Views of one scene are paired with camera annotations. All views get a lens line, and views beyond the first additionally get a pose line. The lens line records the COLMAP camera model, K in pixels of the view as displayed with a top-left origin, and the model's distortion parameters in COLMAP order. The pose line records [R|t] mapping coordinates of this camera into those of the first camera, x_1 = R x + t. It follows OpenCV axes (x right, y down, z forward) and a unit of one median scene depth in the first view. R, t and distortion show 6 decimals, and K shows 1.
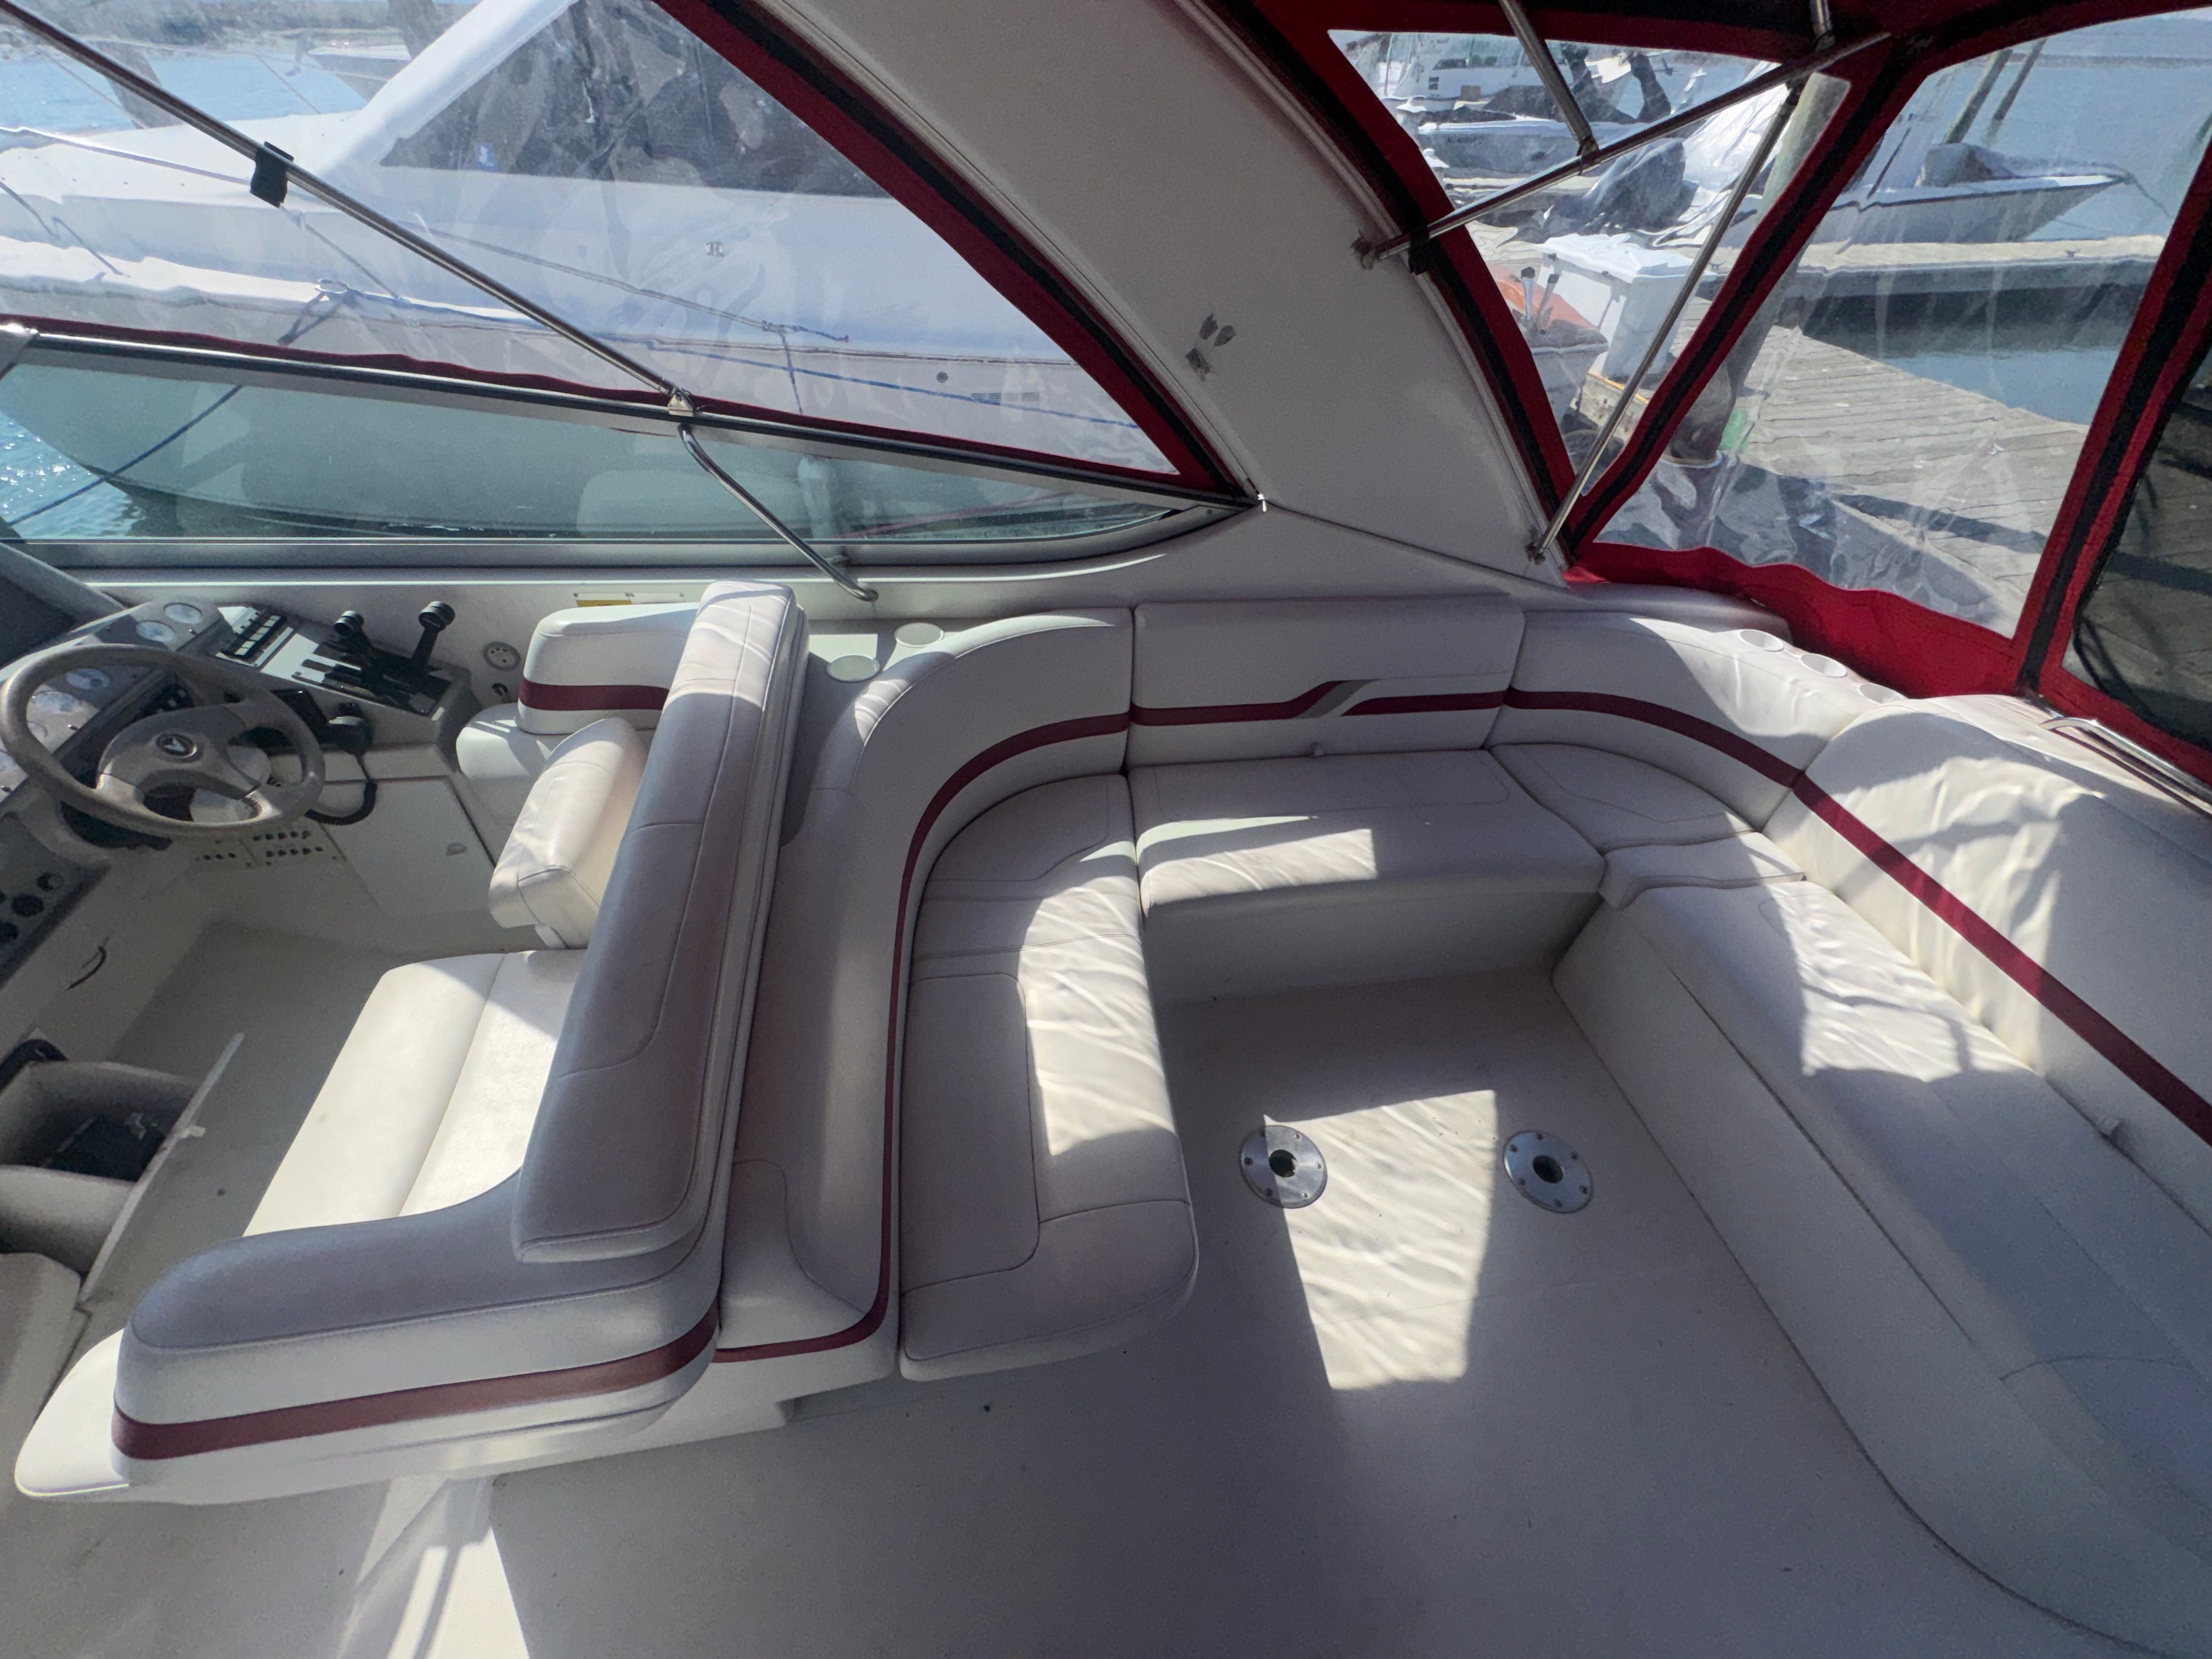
lens RADIAL K [[872.8, 0, 1103.9], [0, 872.8, 832.2], [0, 0, 1]] dist [-0.000832, 0.000040]
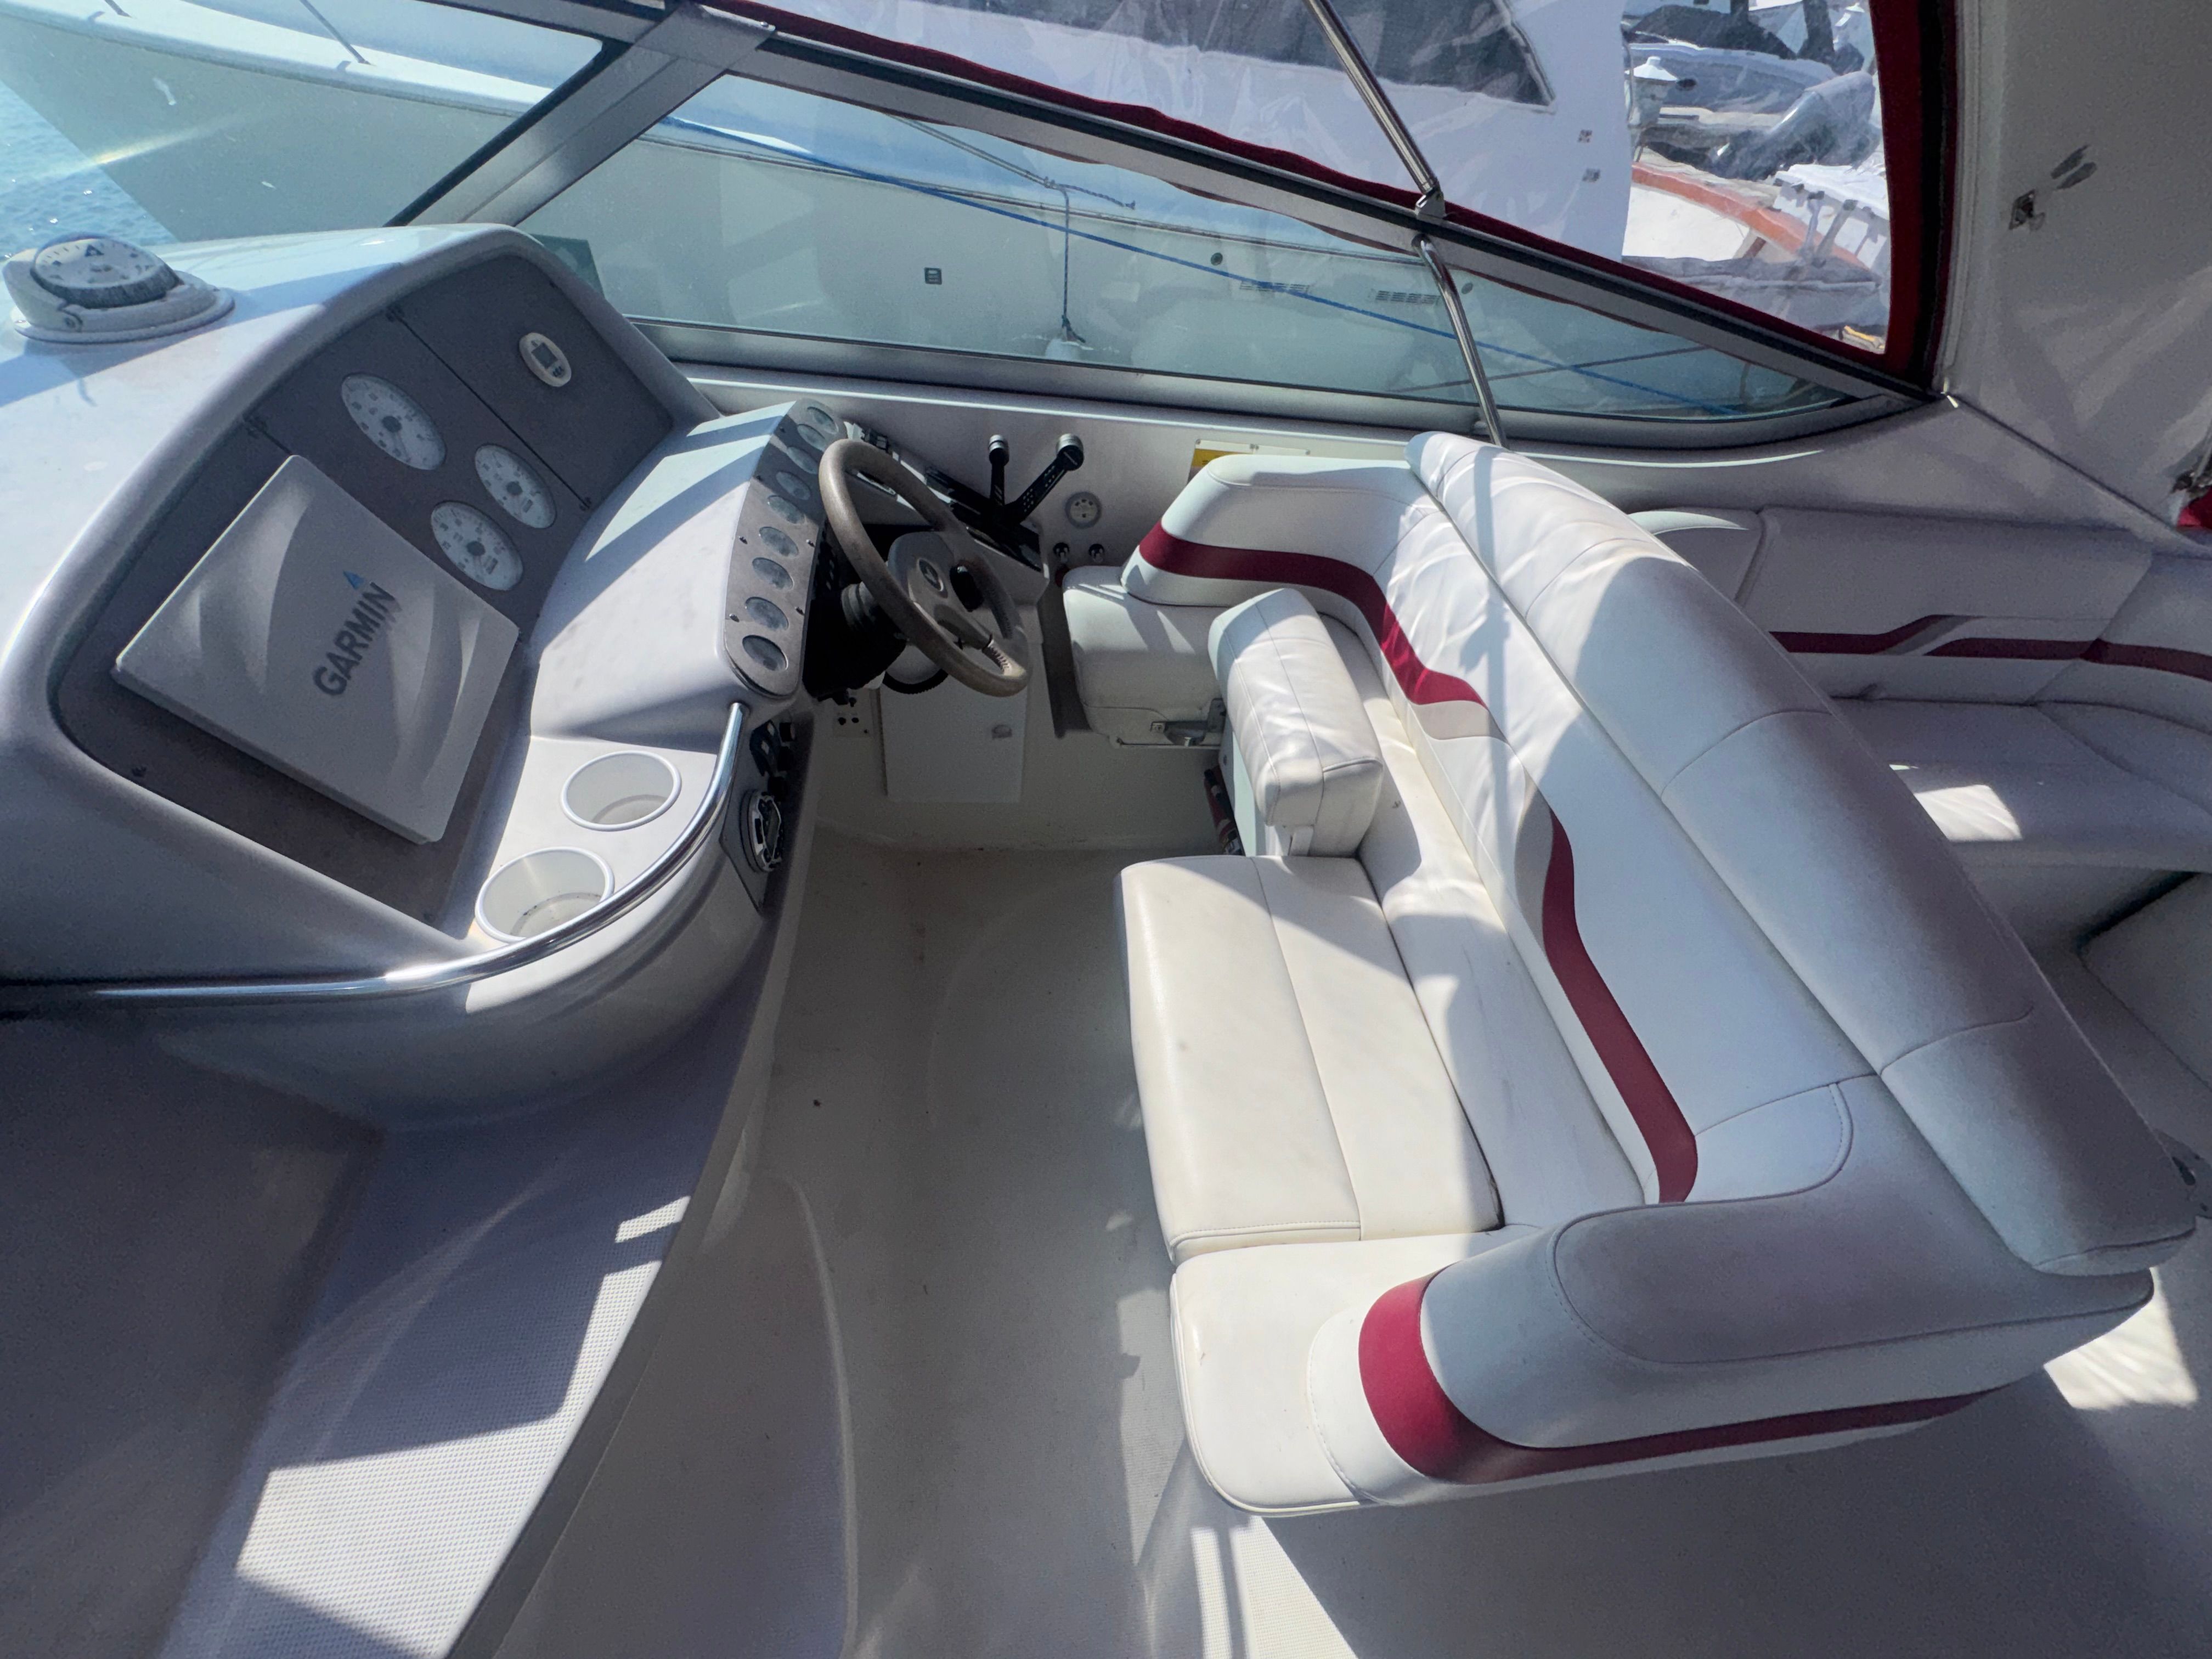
lens RADIAL K [[872.8, 0, 1108.6], [0, 872.8, 824.4], [0, 0, 1]] dist [-0.000832, 0.000040]
pose [[0.997321, 0.072993, 0.004859, -0.653495], [-0.073154, 0.995469, 0.060742, 0.052906], [-0.000403, -0.060935, 0.998142, 0.124441]]
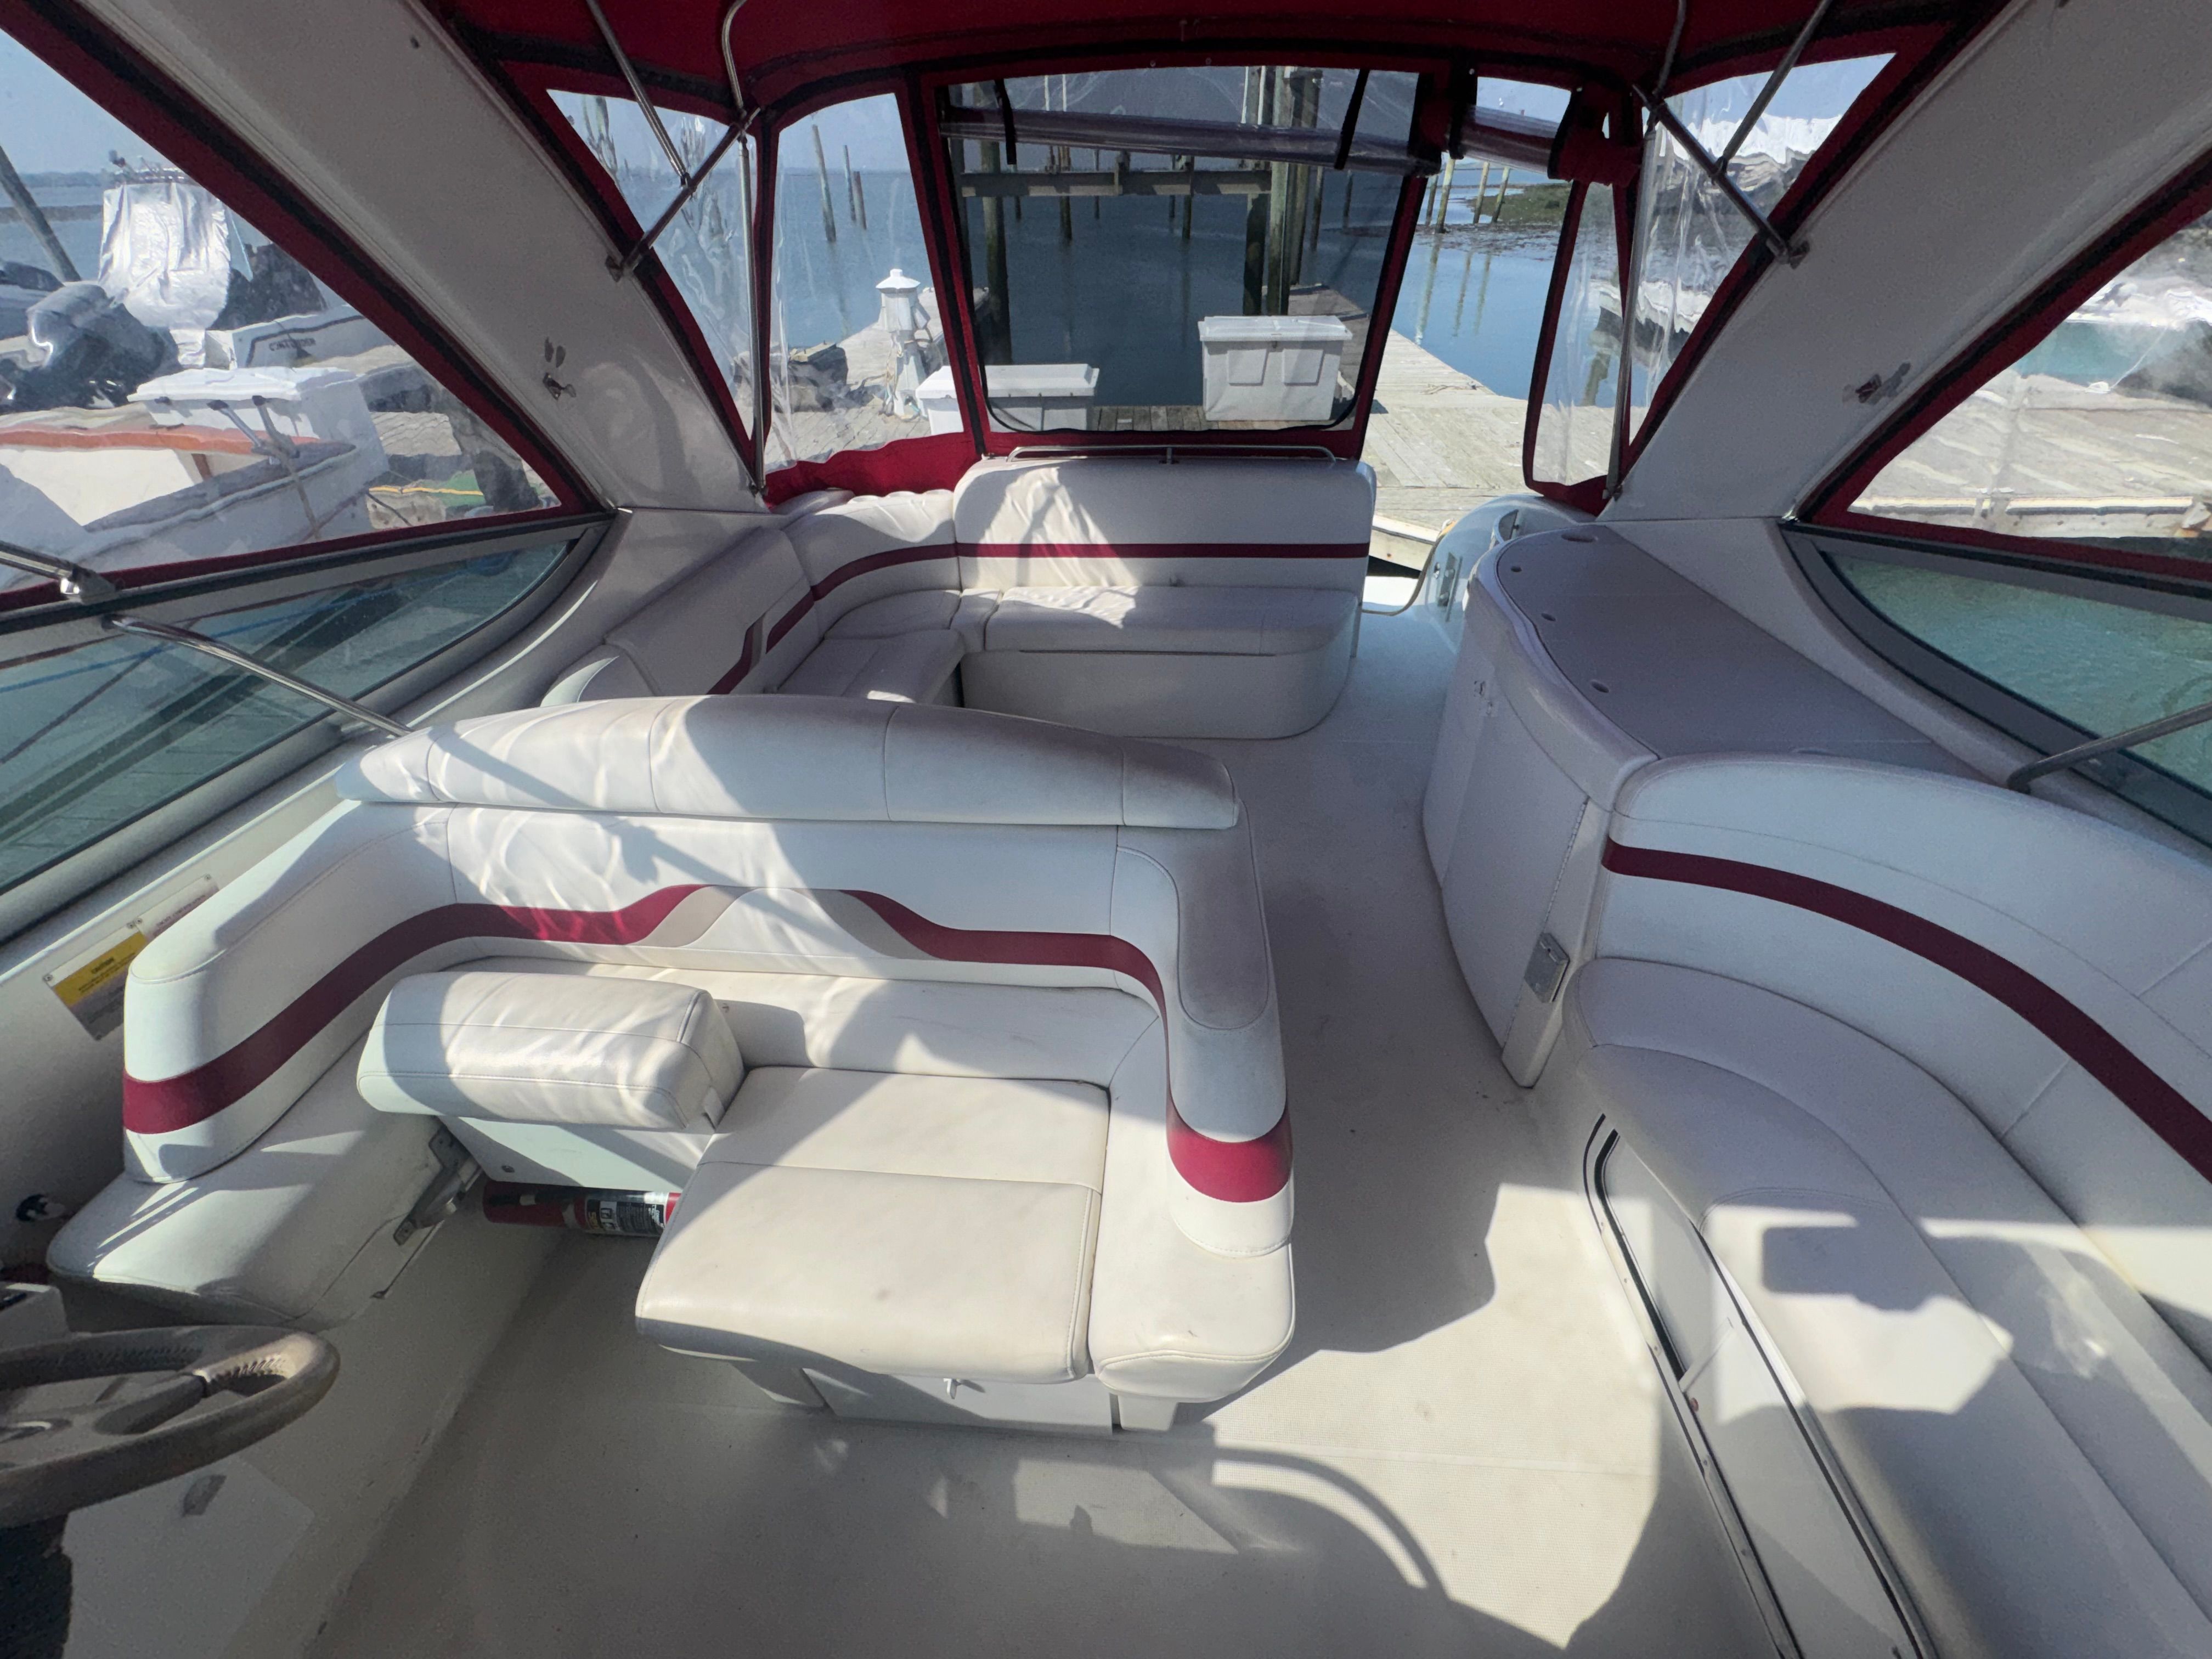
lens RADIAL K [[872.8, 0, 1108.0], [0, 872.8, 825.7], [0, 0, 1]] dist [-0.000832, 0.000040]
pose [[0.226867, -0.595994, 0.770274, -0.806499], [0.674453, 0.666701, 0.317211, -0.049097], [-0.702599, 0.447549, 0.553222, 0.149150]]
